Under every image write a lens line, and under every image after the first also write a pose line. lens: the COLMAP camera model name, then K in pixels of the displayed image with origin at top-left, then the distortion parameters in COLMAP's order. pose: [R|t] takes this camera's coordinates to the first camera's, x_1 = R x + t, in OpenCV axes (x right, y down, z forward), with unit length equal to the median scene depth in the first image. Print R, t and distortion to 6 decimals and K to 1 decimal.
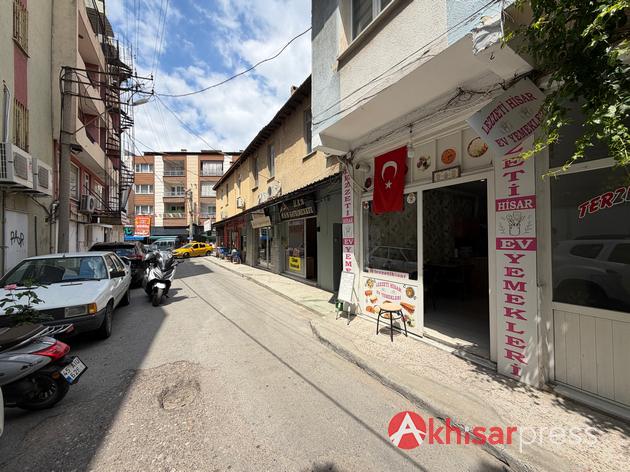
lens RADIAL K [[250.3, 0, 314.2], [0, 250.3, 237.1], [0, 0, 1]] dist [-0.000732, 0.000456]
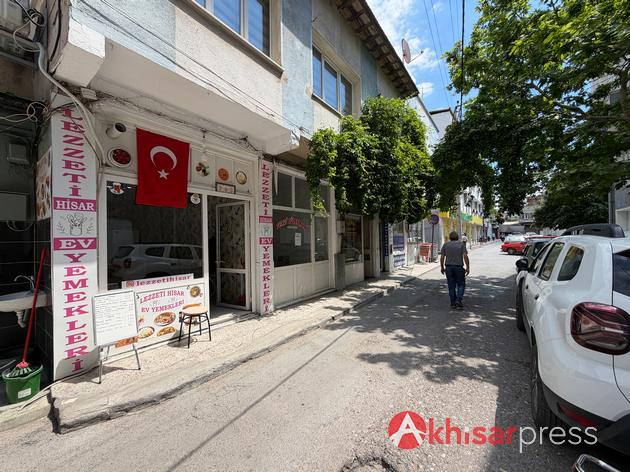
lens RADIAL K [[250.3, 0, 313.5], [0, 250.3, 236.2], [0, 0, 1]] dist [-0.000732, 0.000456]
pose [[-0.362666, 0.019644, 0.931712, -0.775481], [0.007109, 0.999807, -0.018313, 0.020889], [-0.931892, -0.000018, -0.362736, 0.973861]]
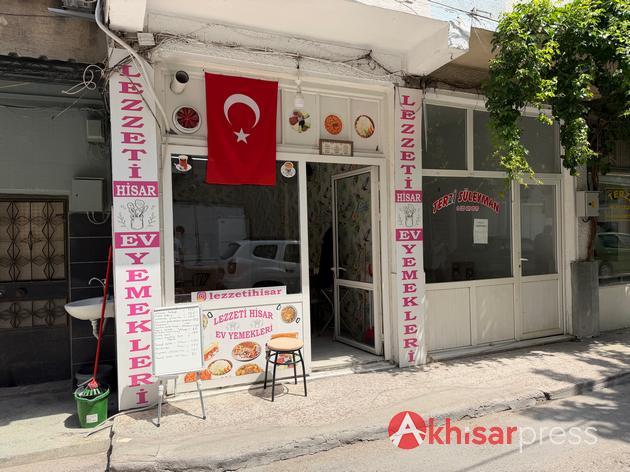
lens RADIAL K [[436.5, 0, 314.5], [0, 436.5, 237.0], [0, 0, 1]] dist [0.056152, -0.068231]
pose [[0.147839, -0.007805, 0.988981, -0.763093], [0.009176, 0.999937, 0.006520, 0.014800], [-0.988969, 0.008111, 0.147902, 0.809215]]
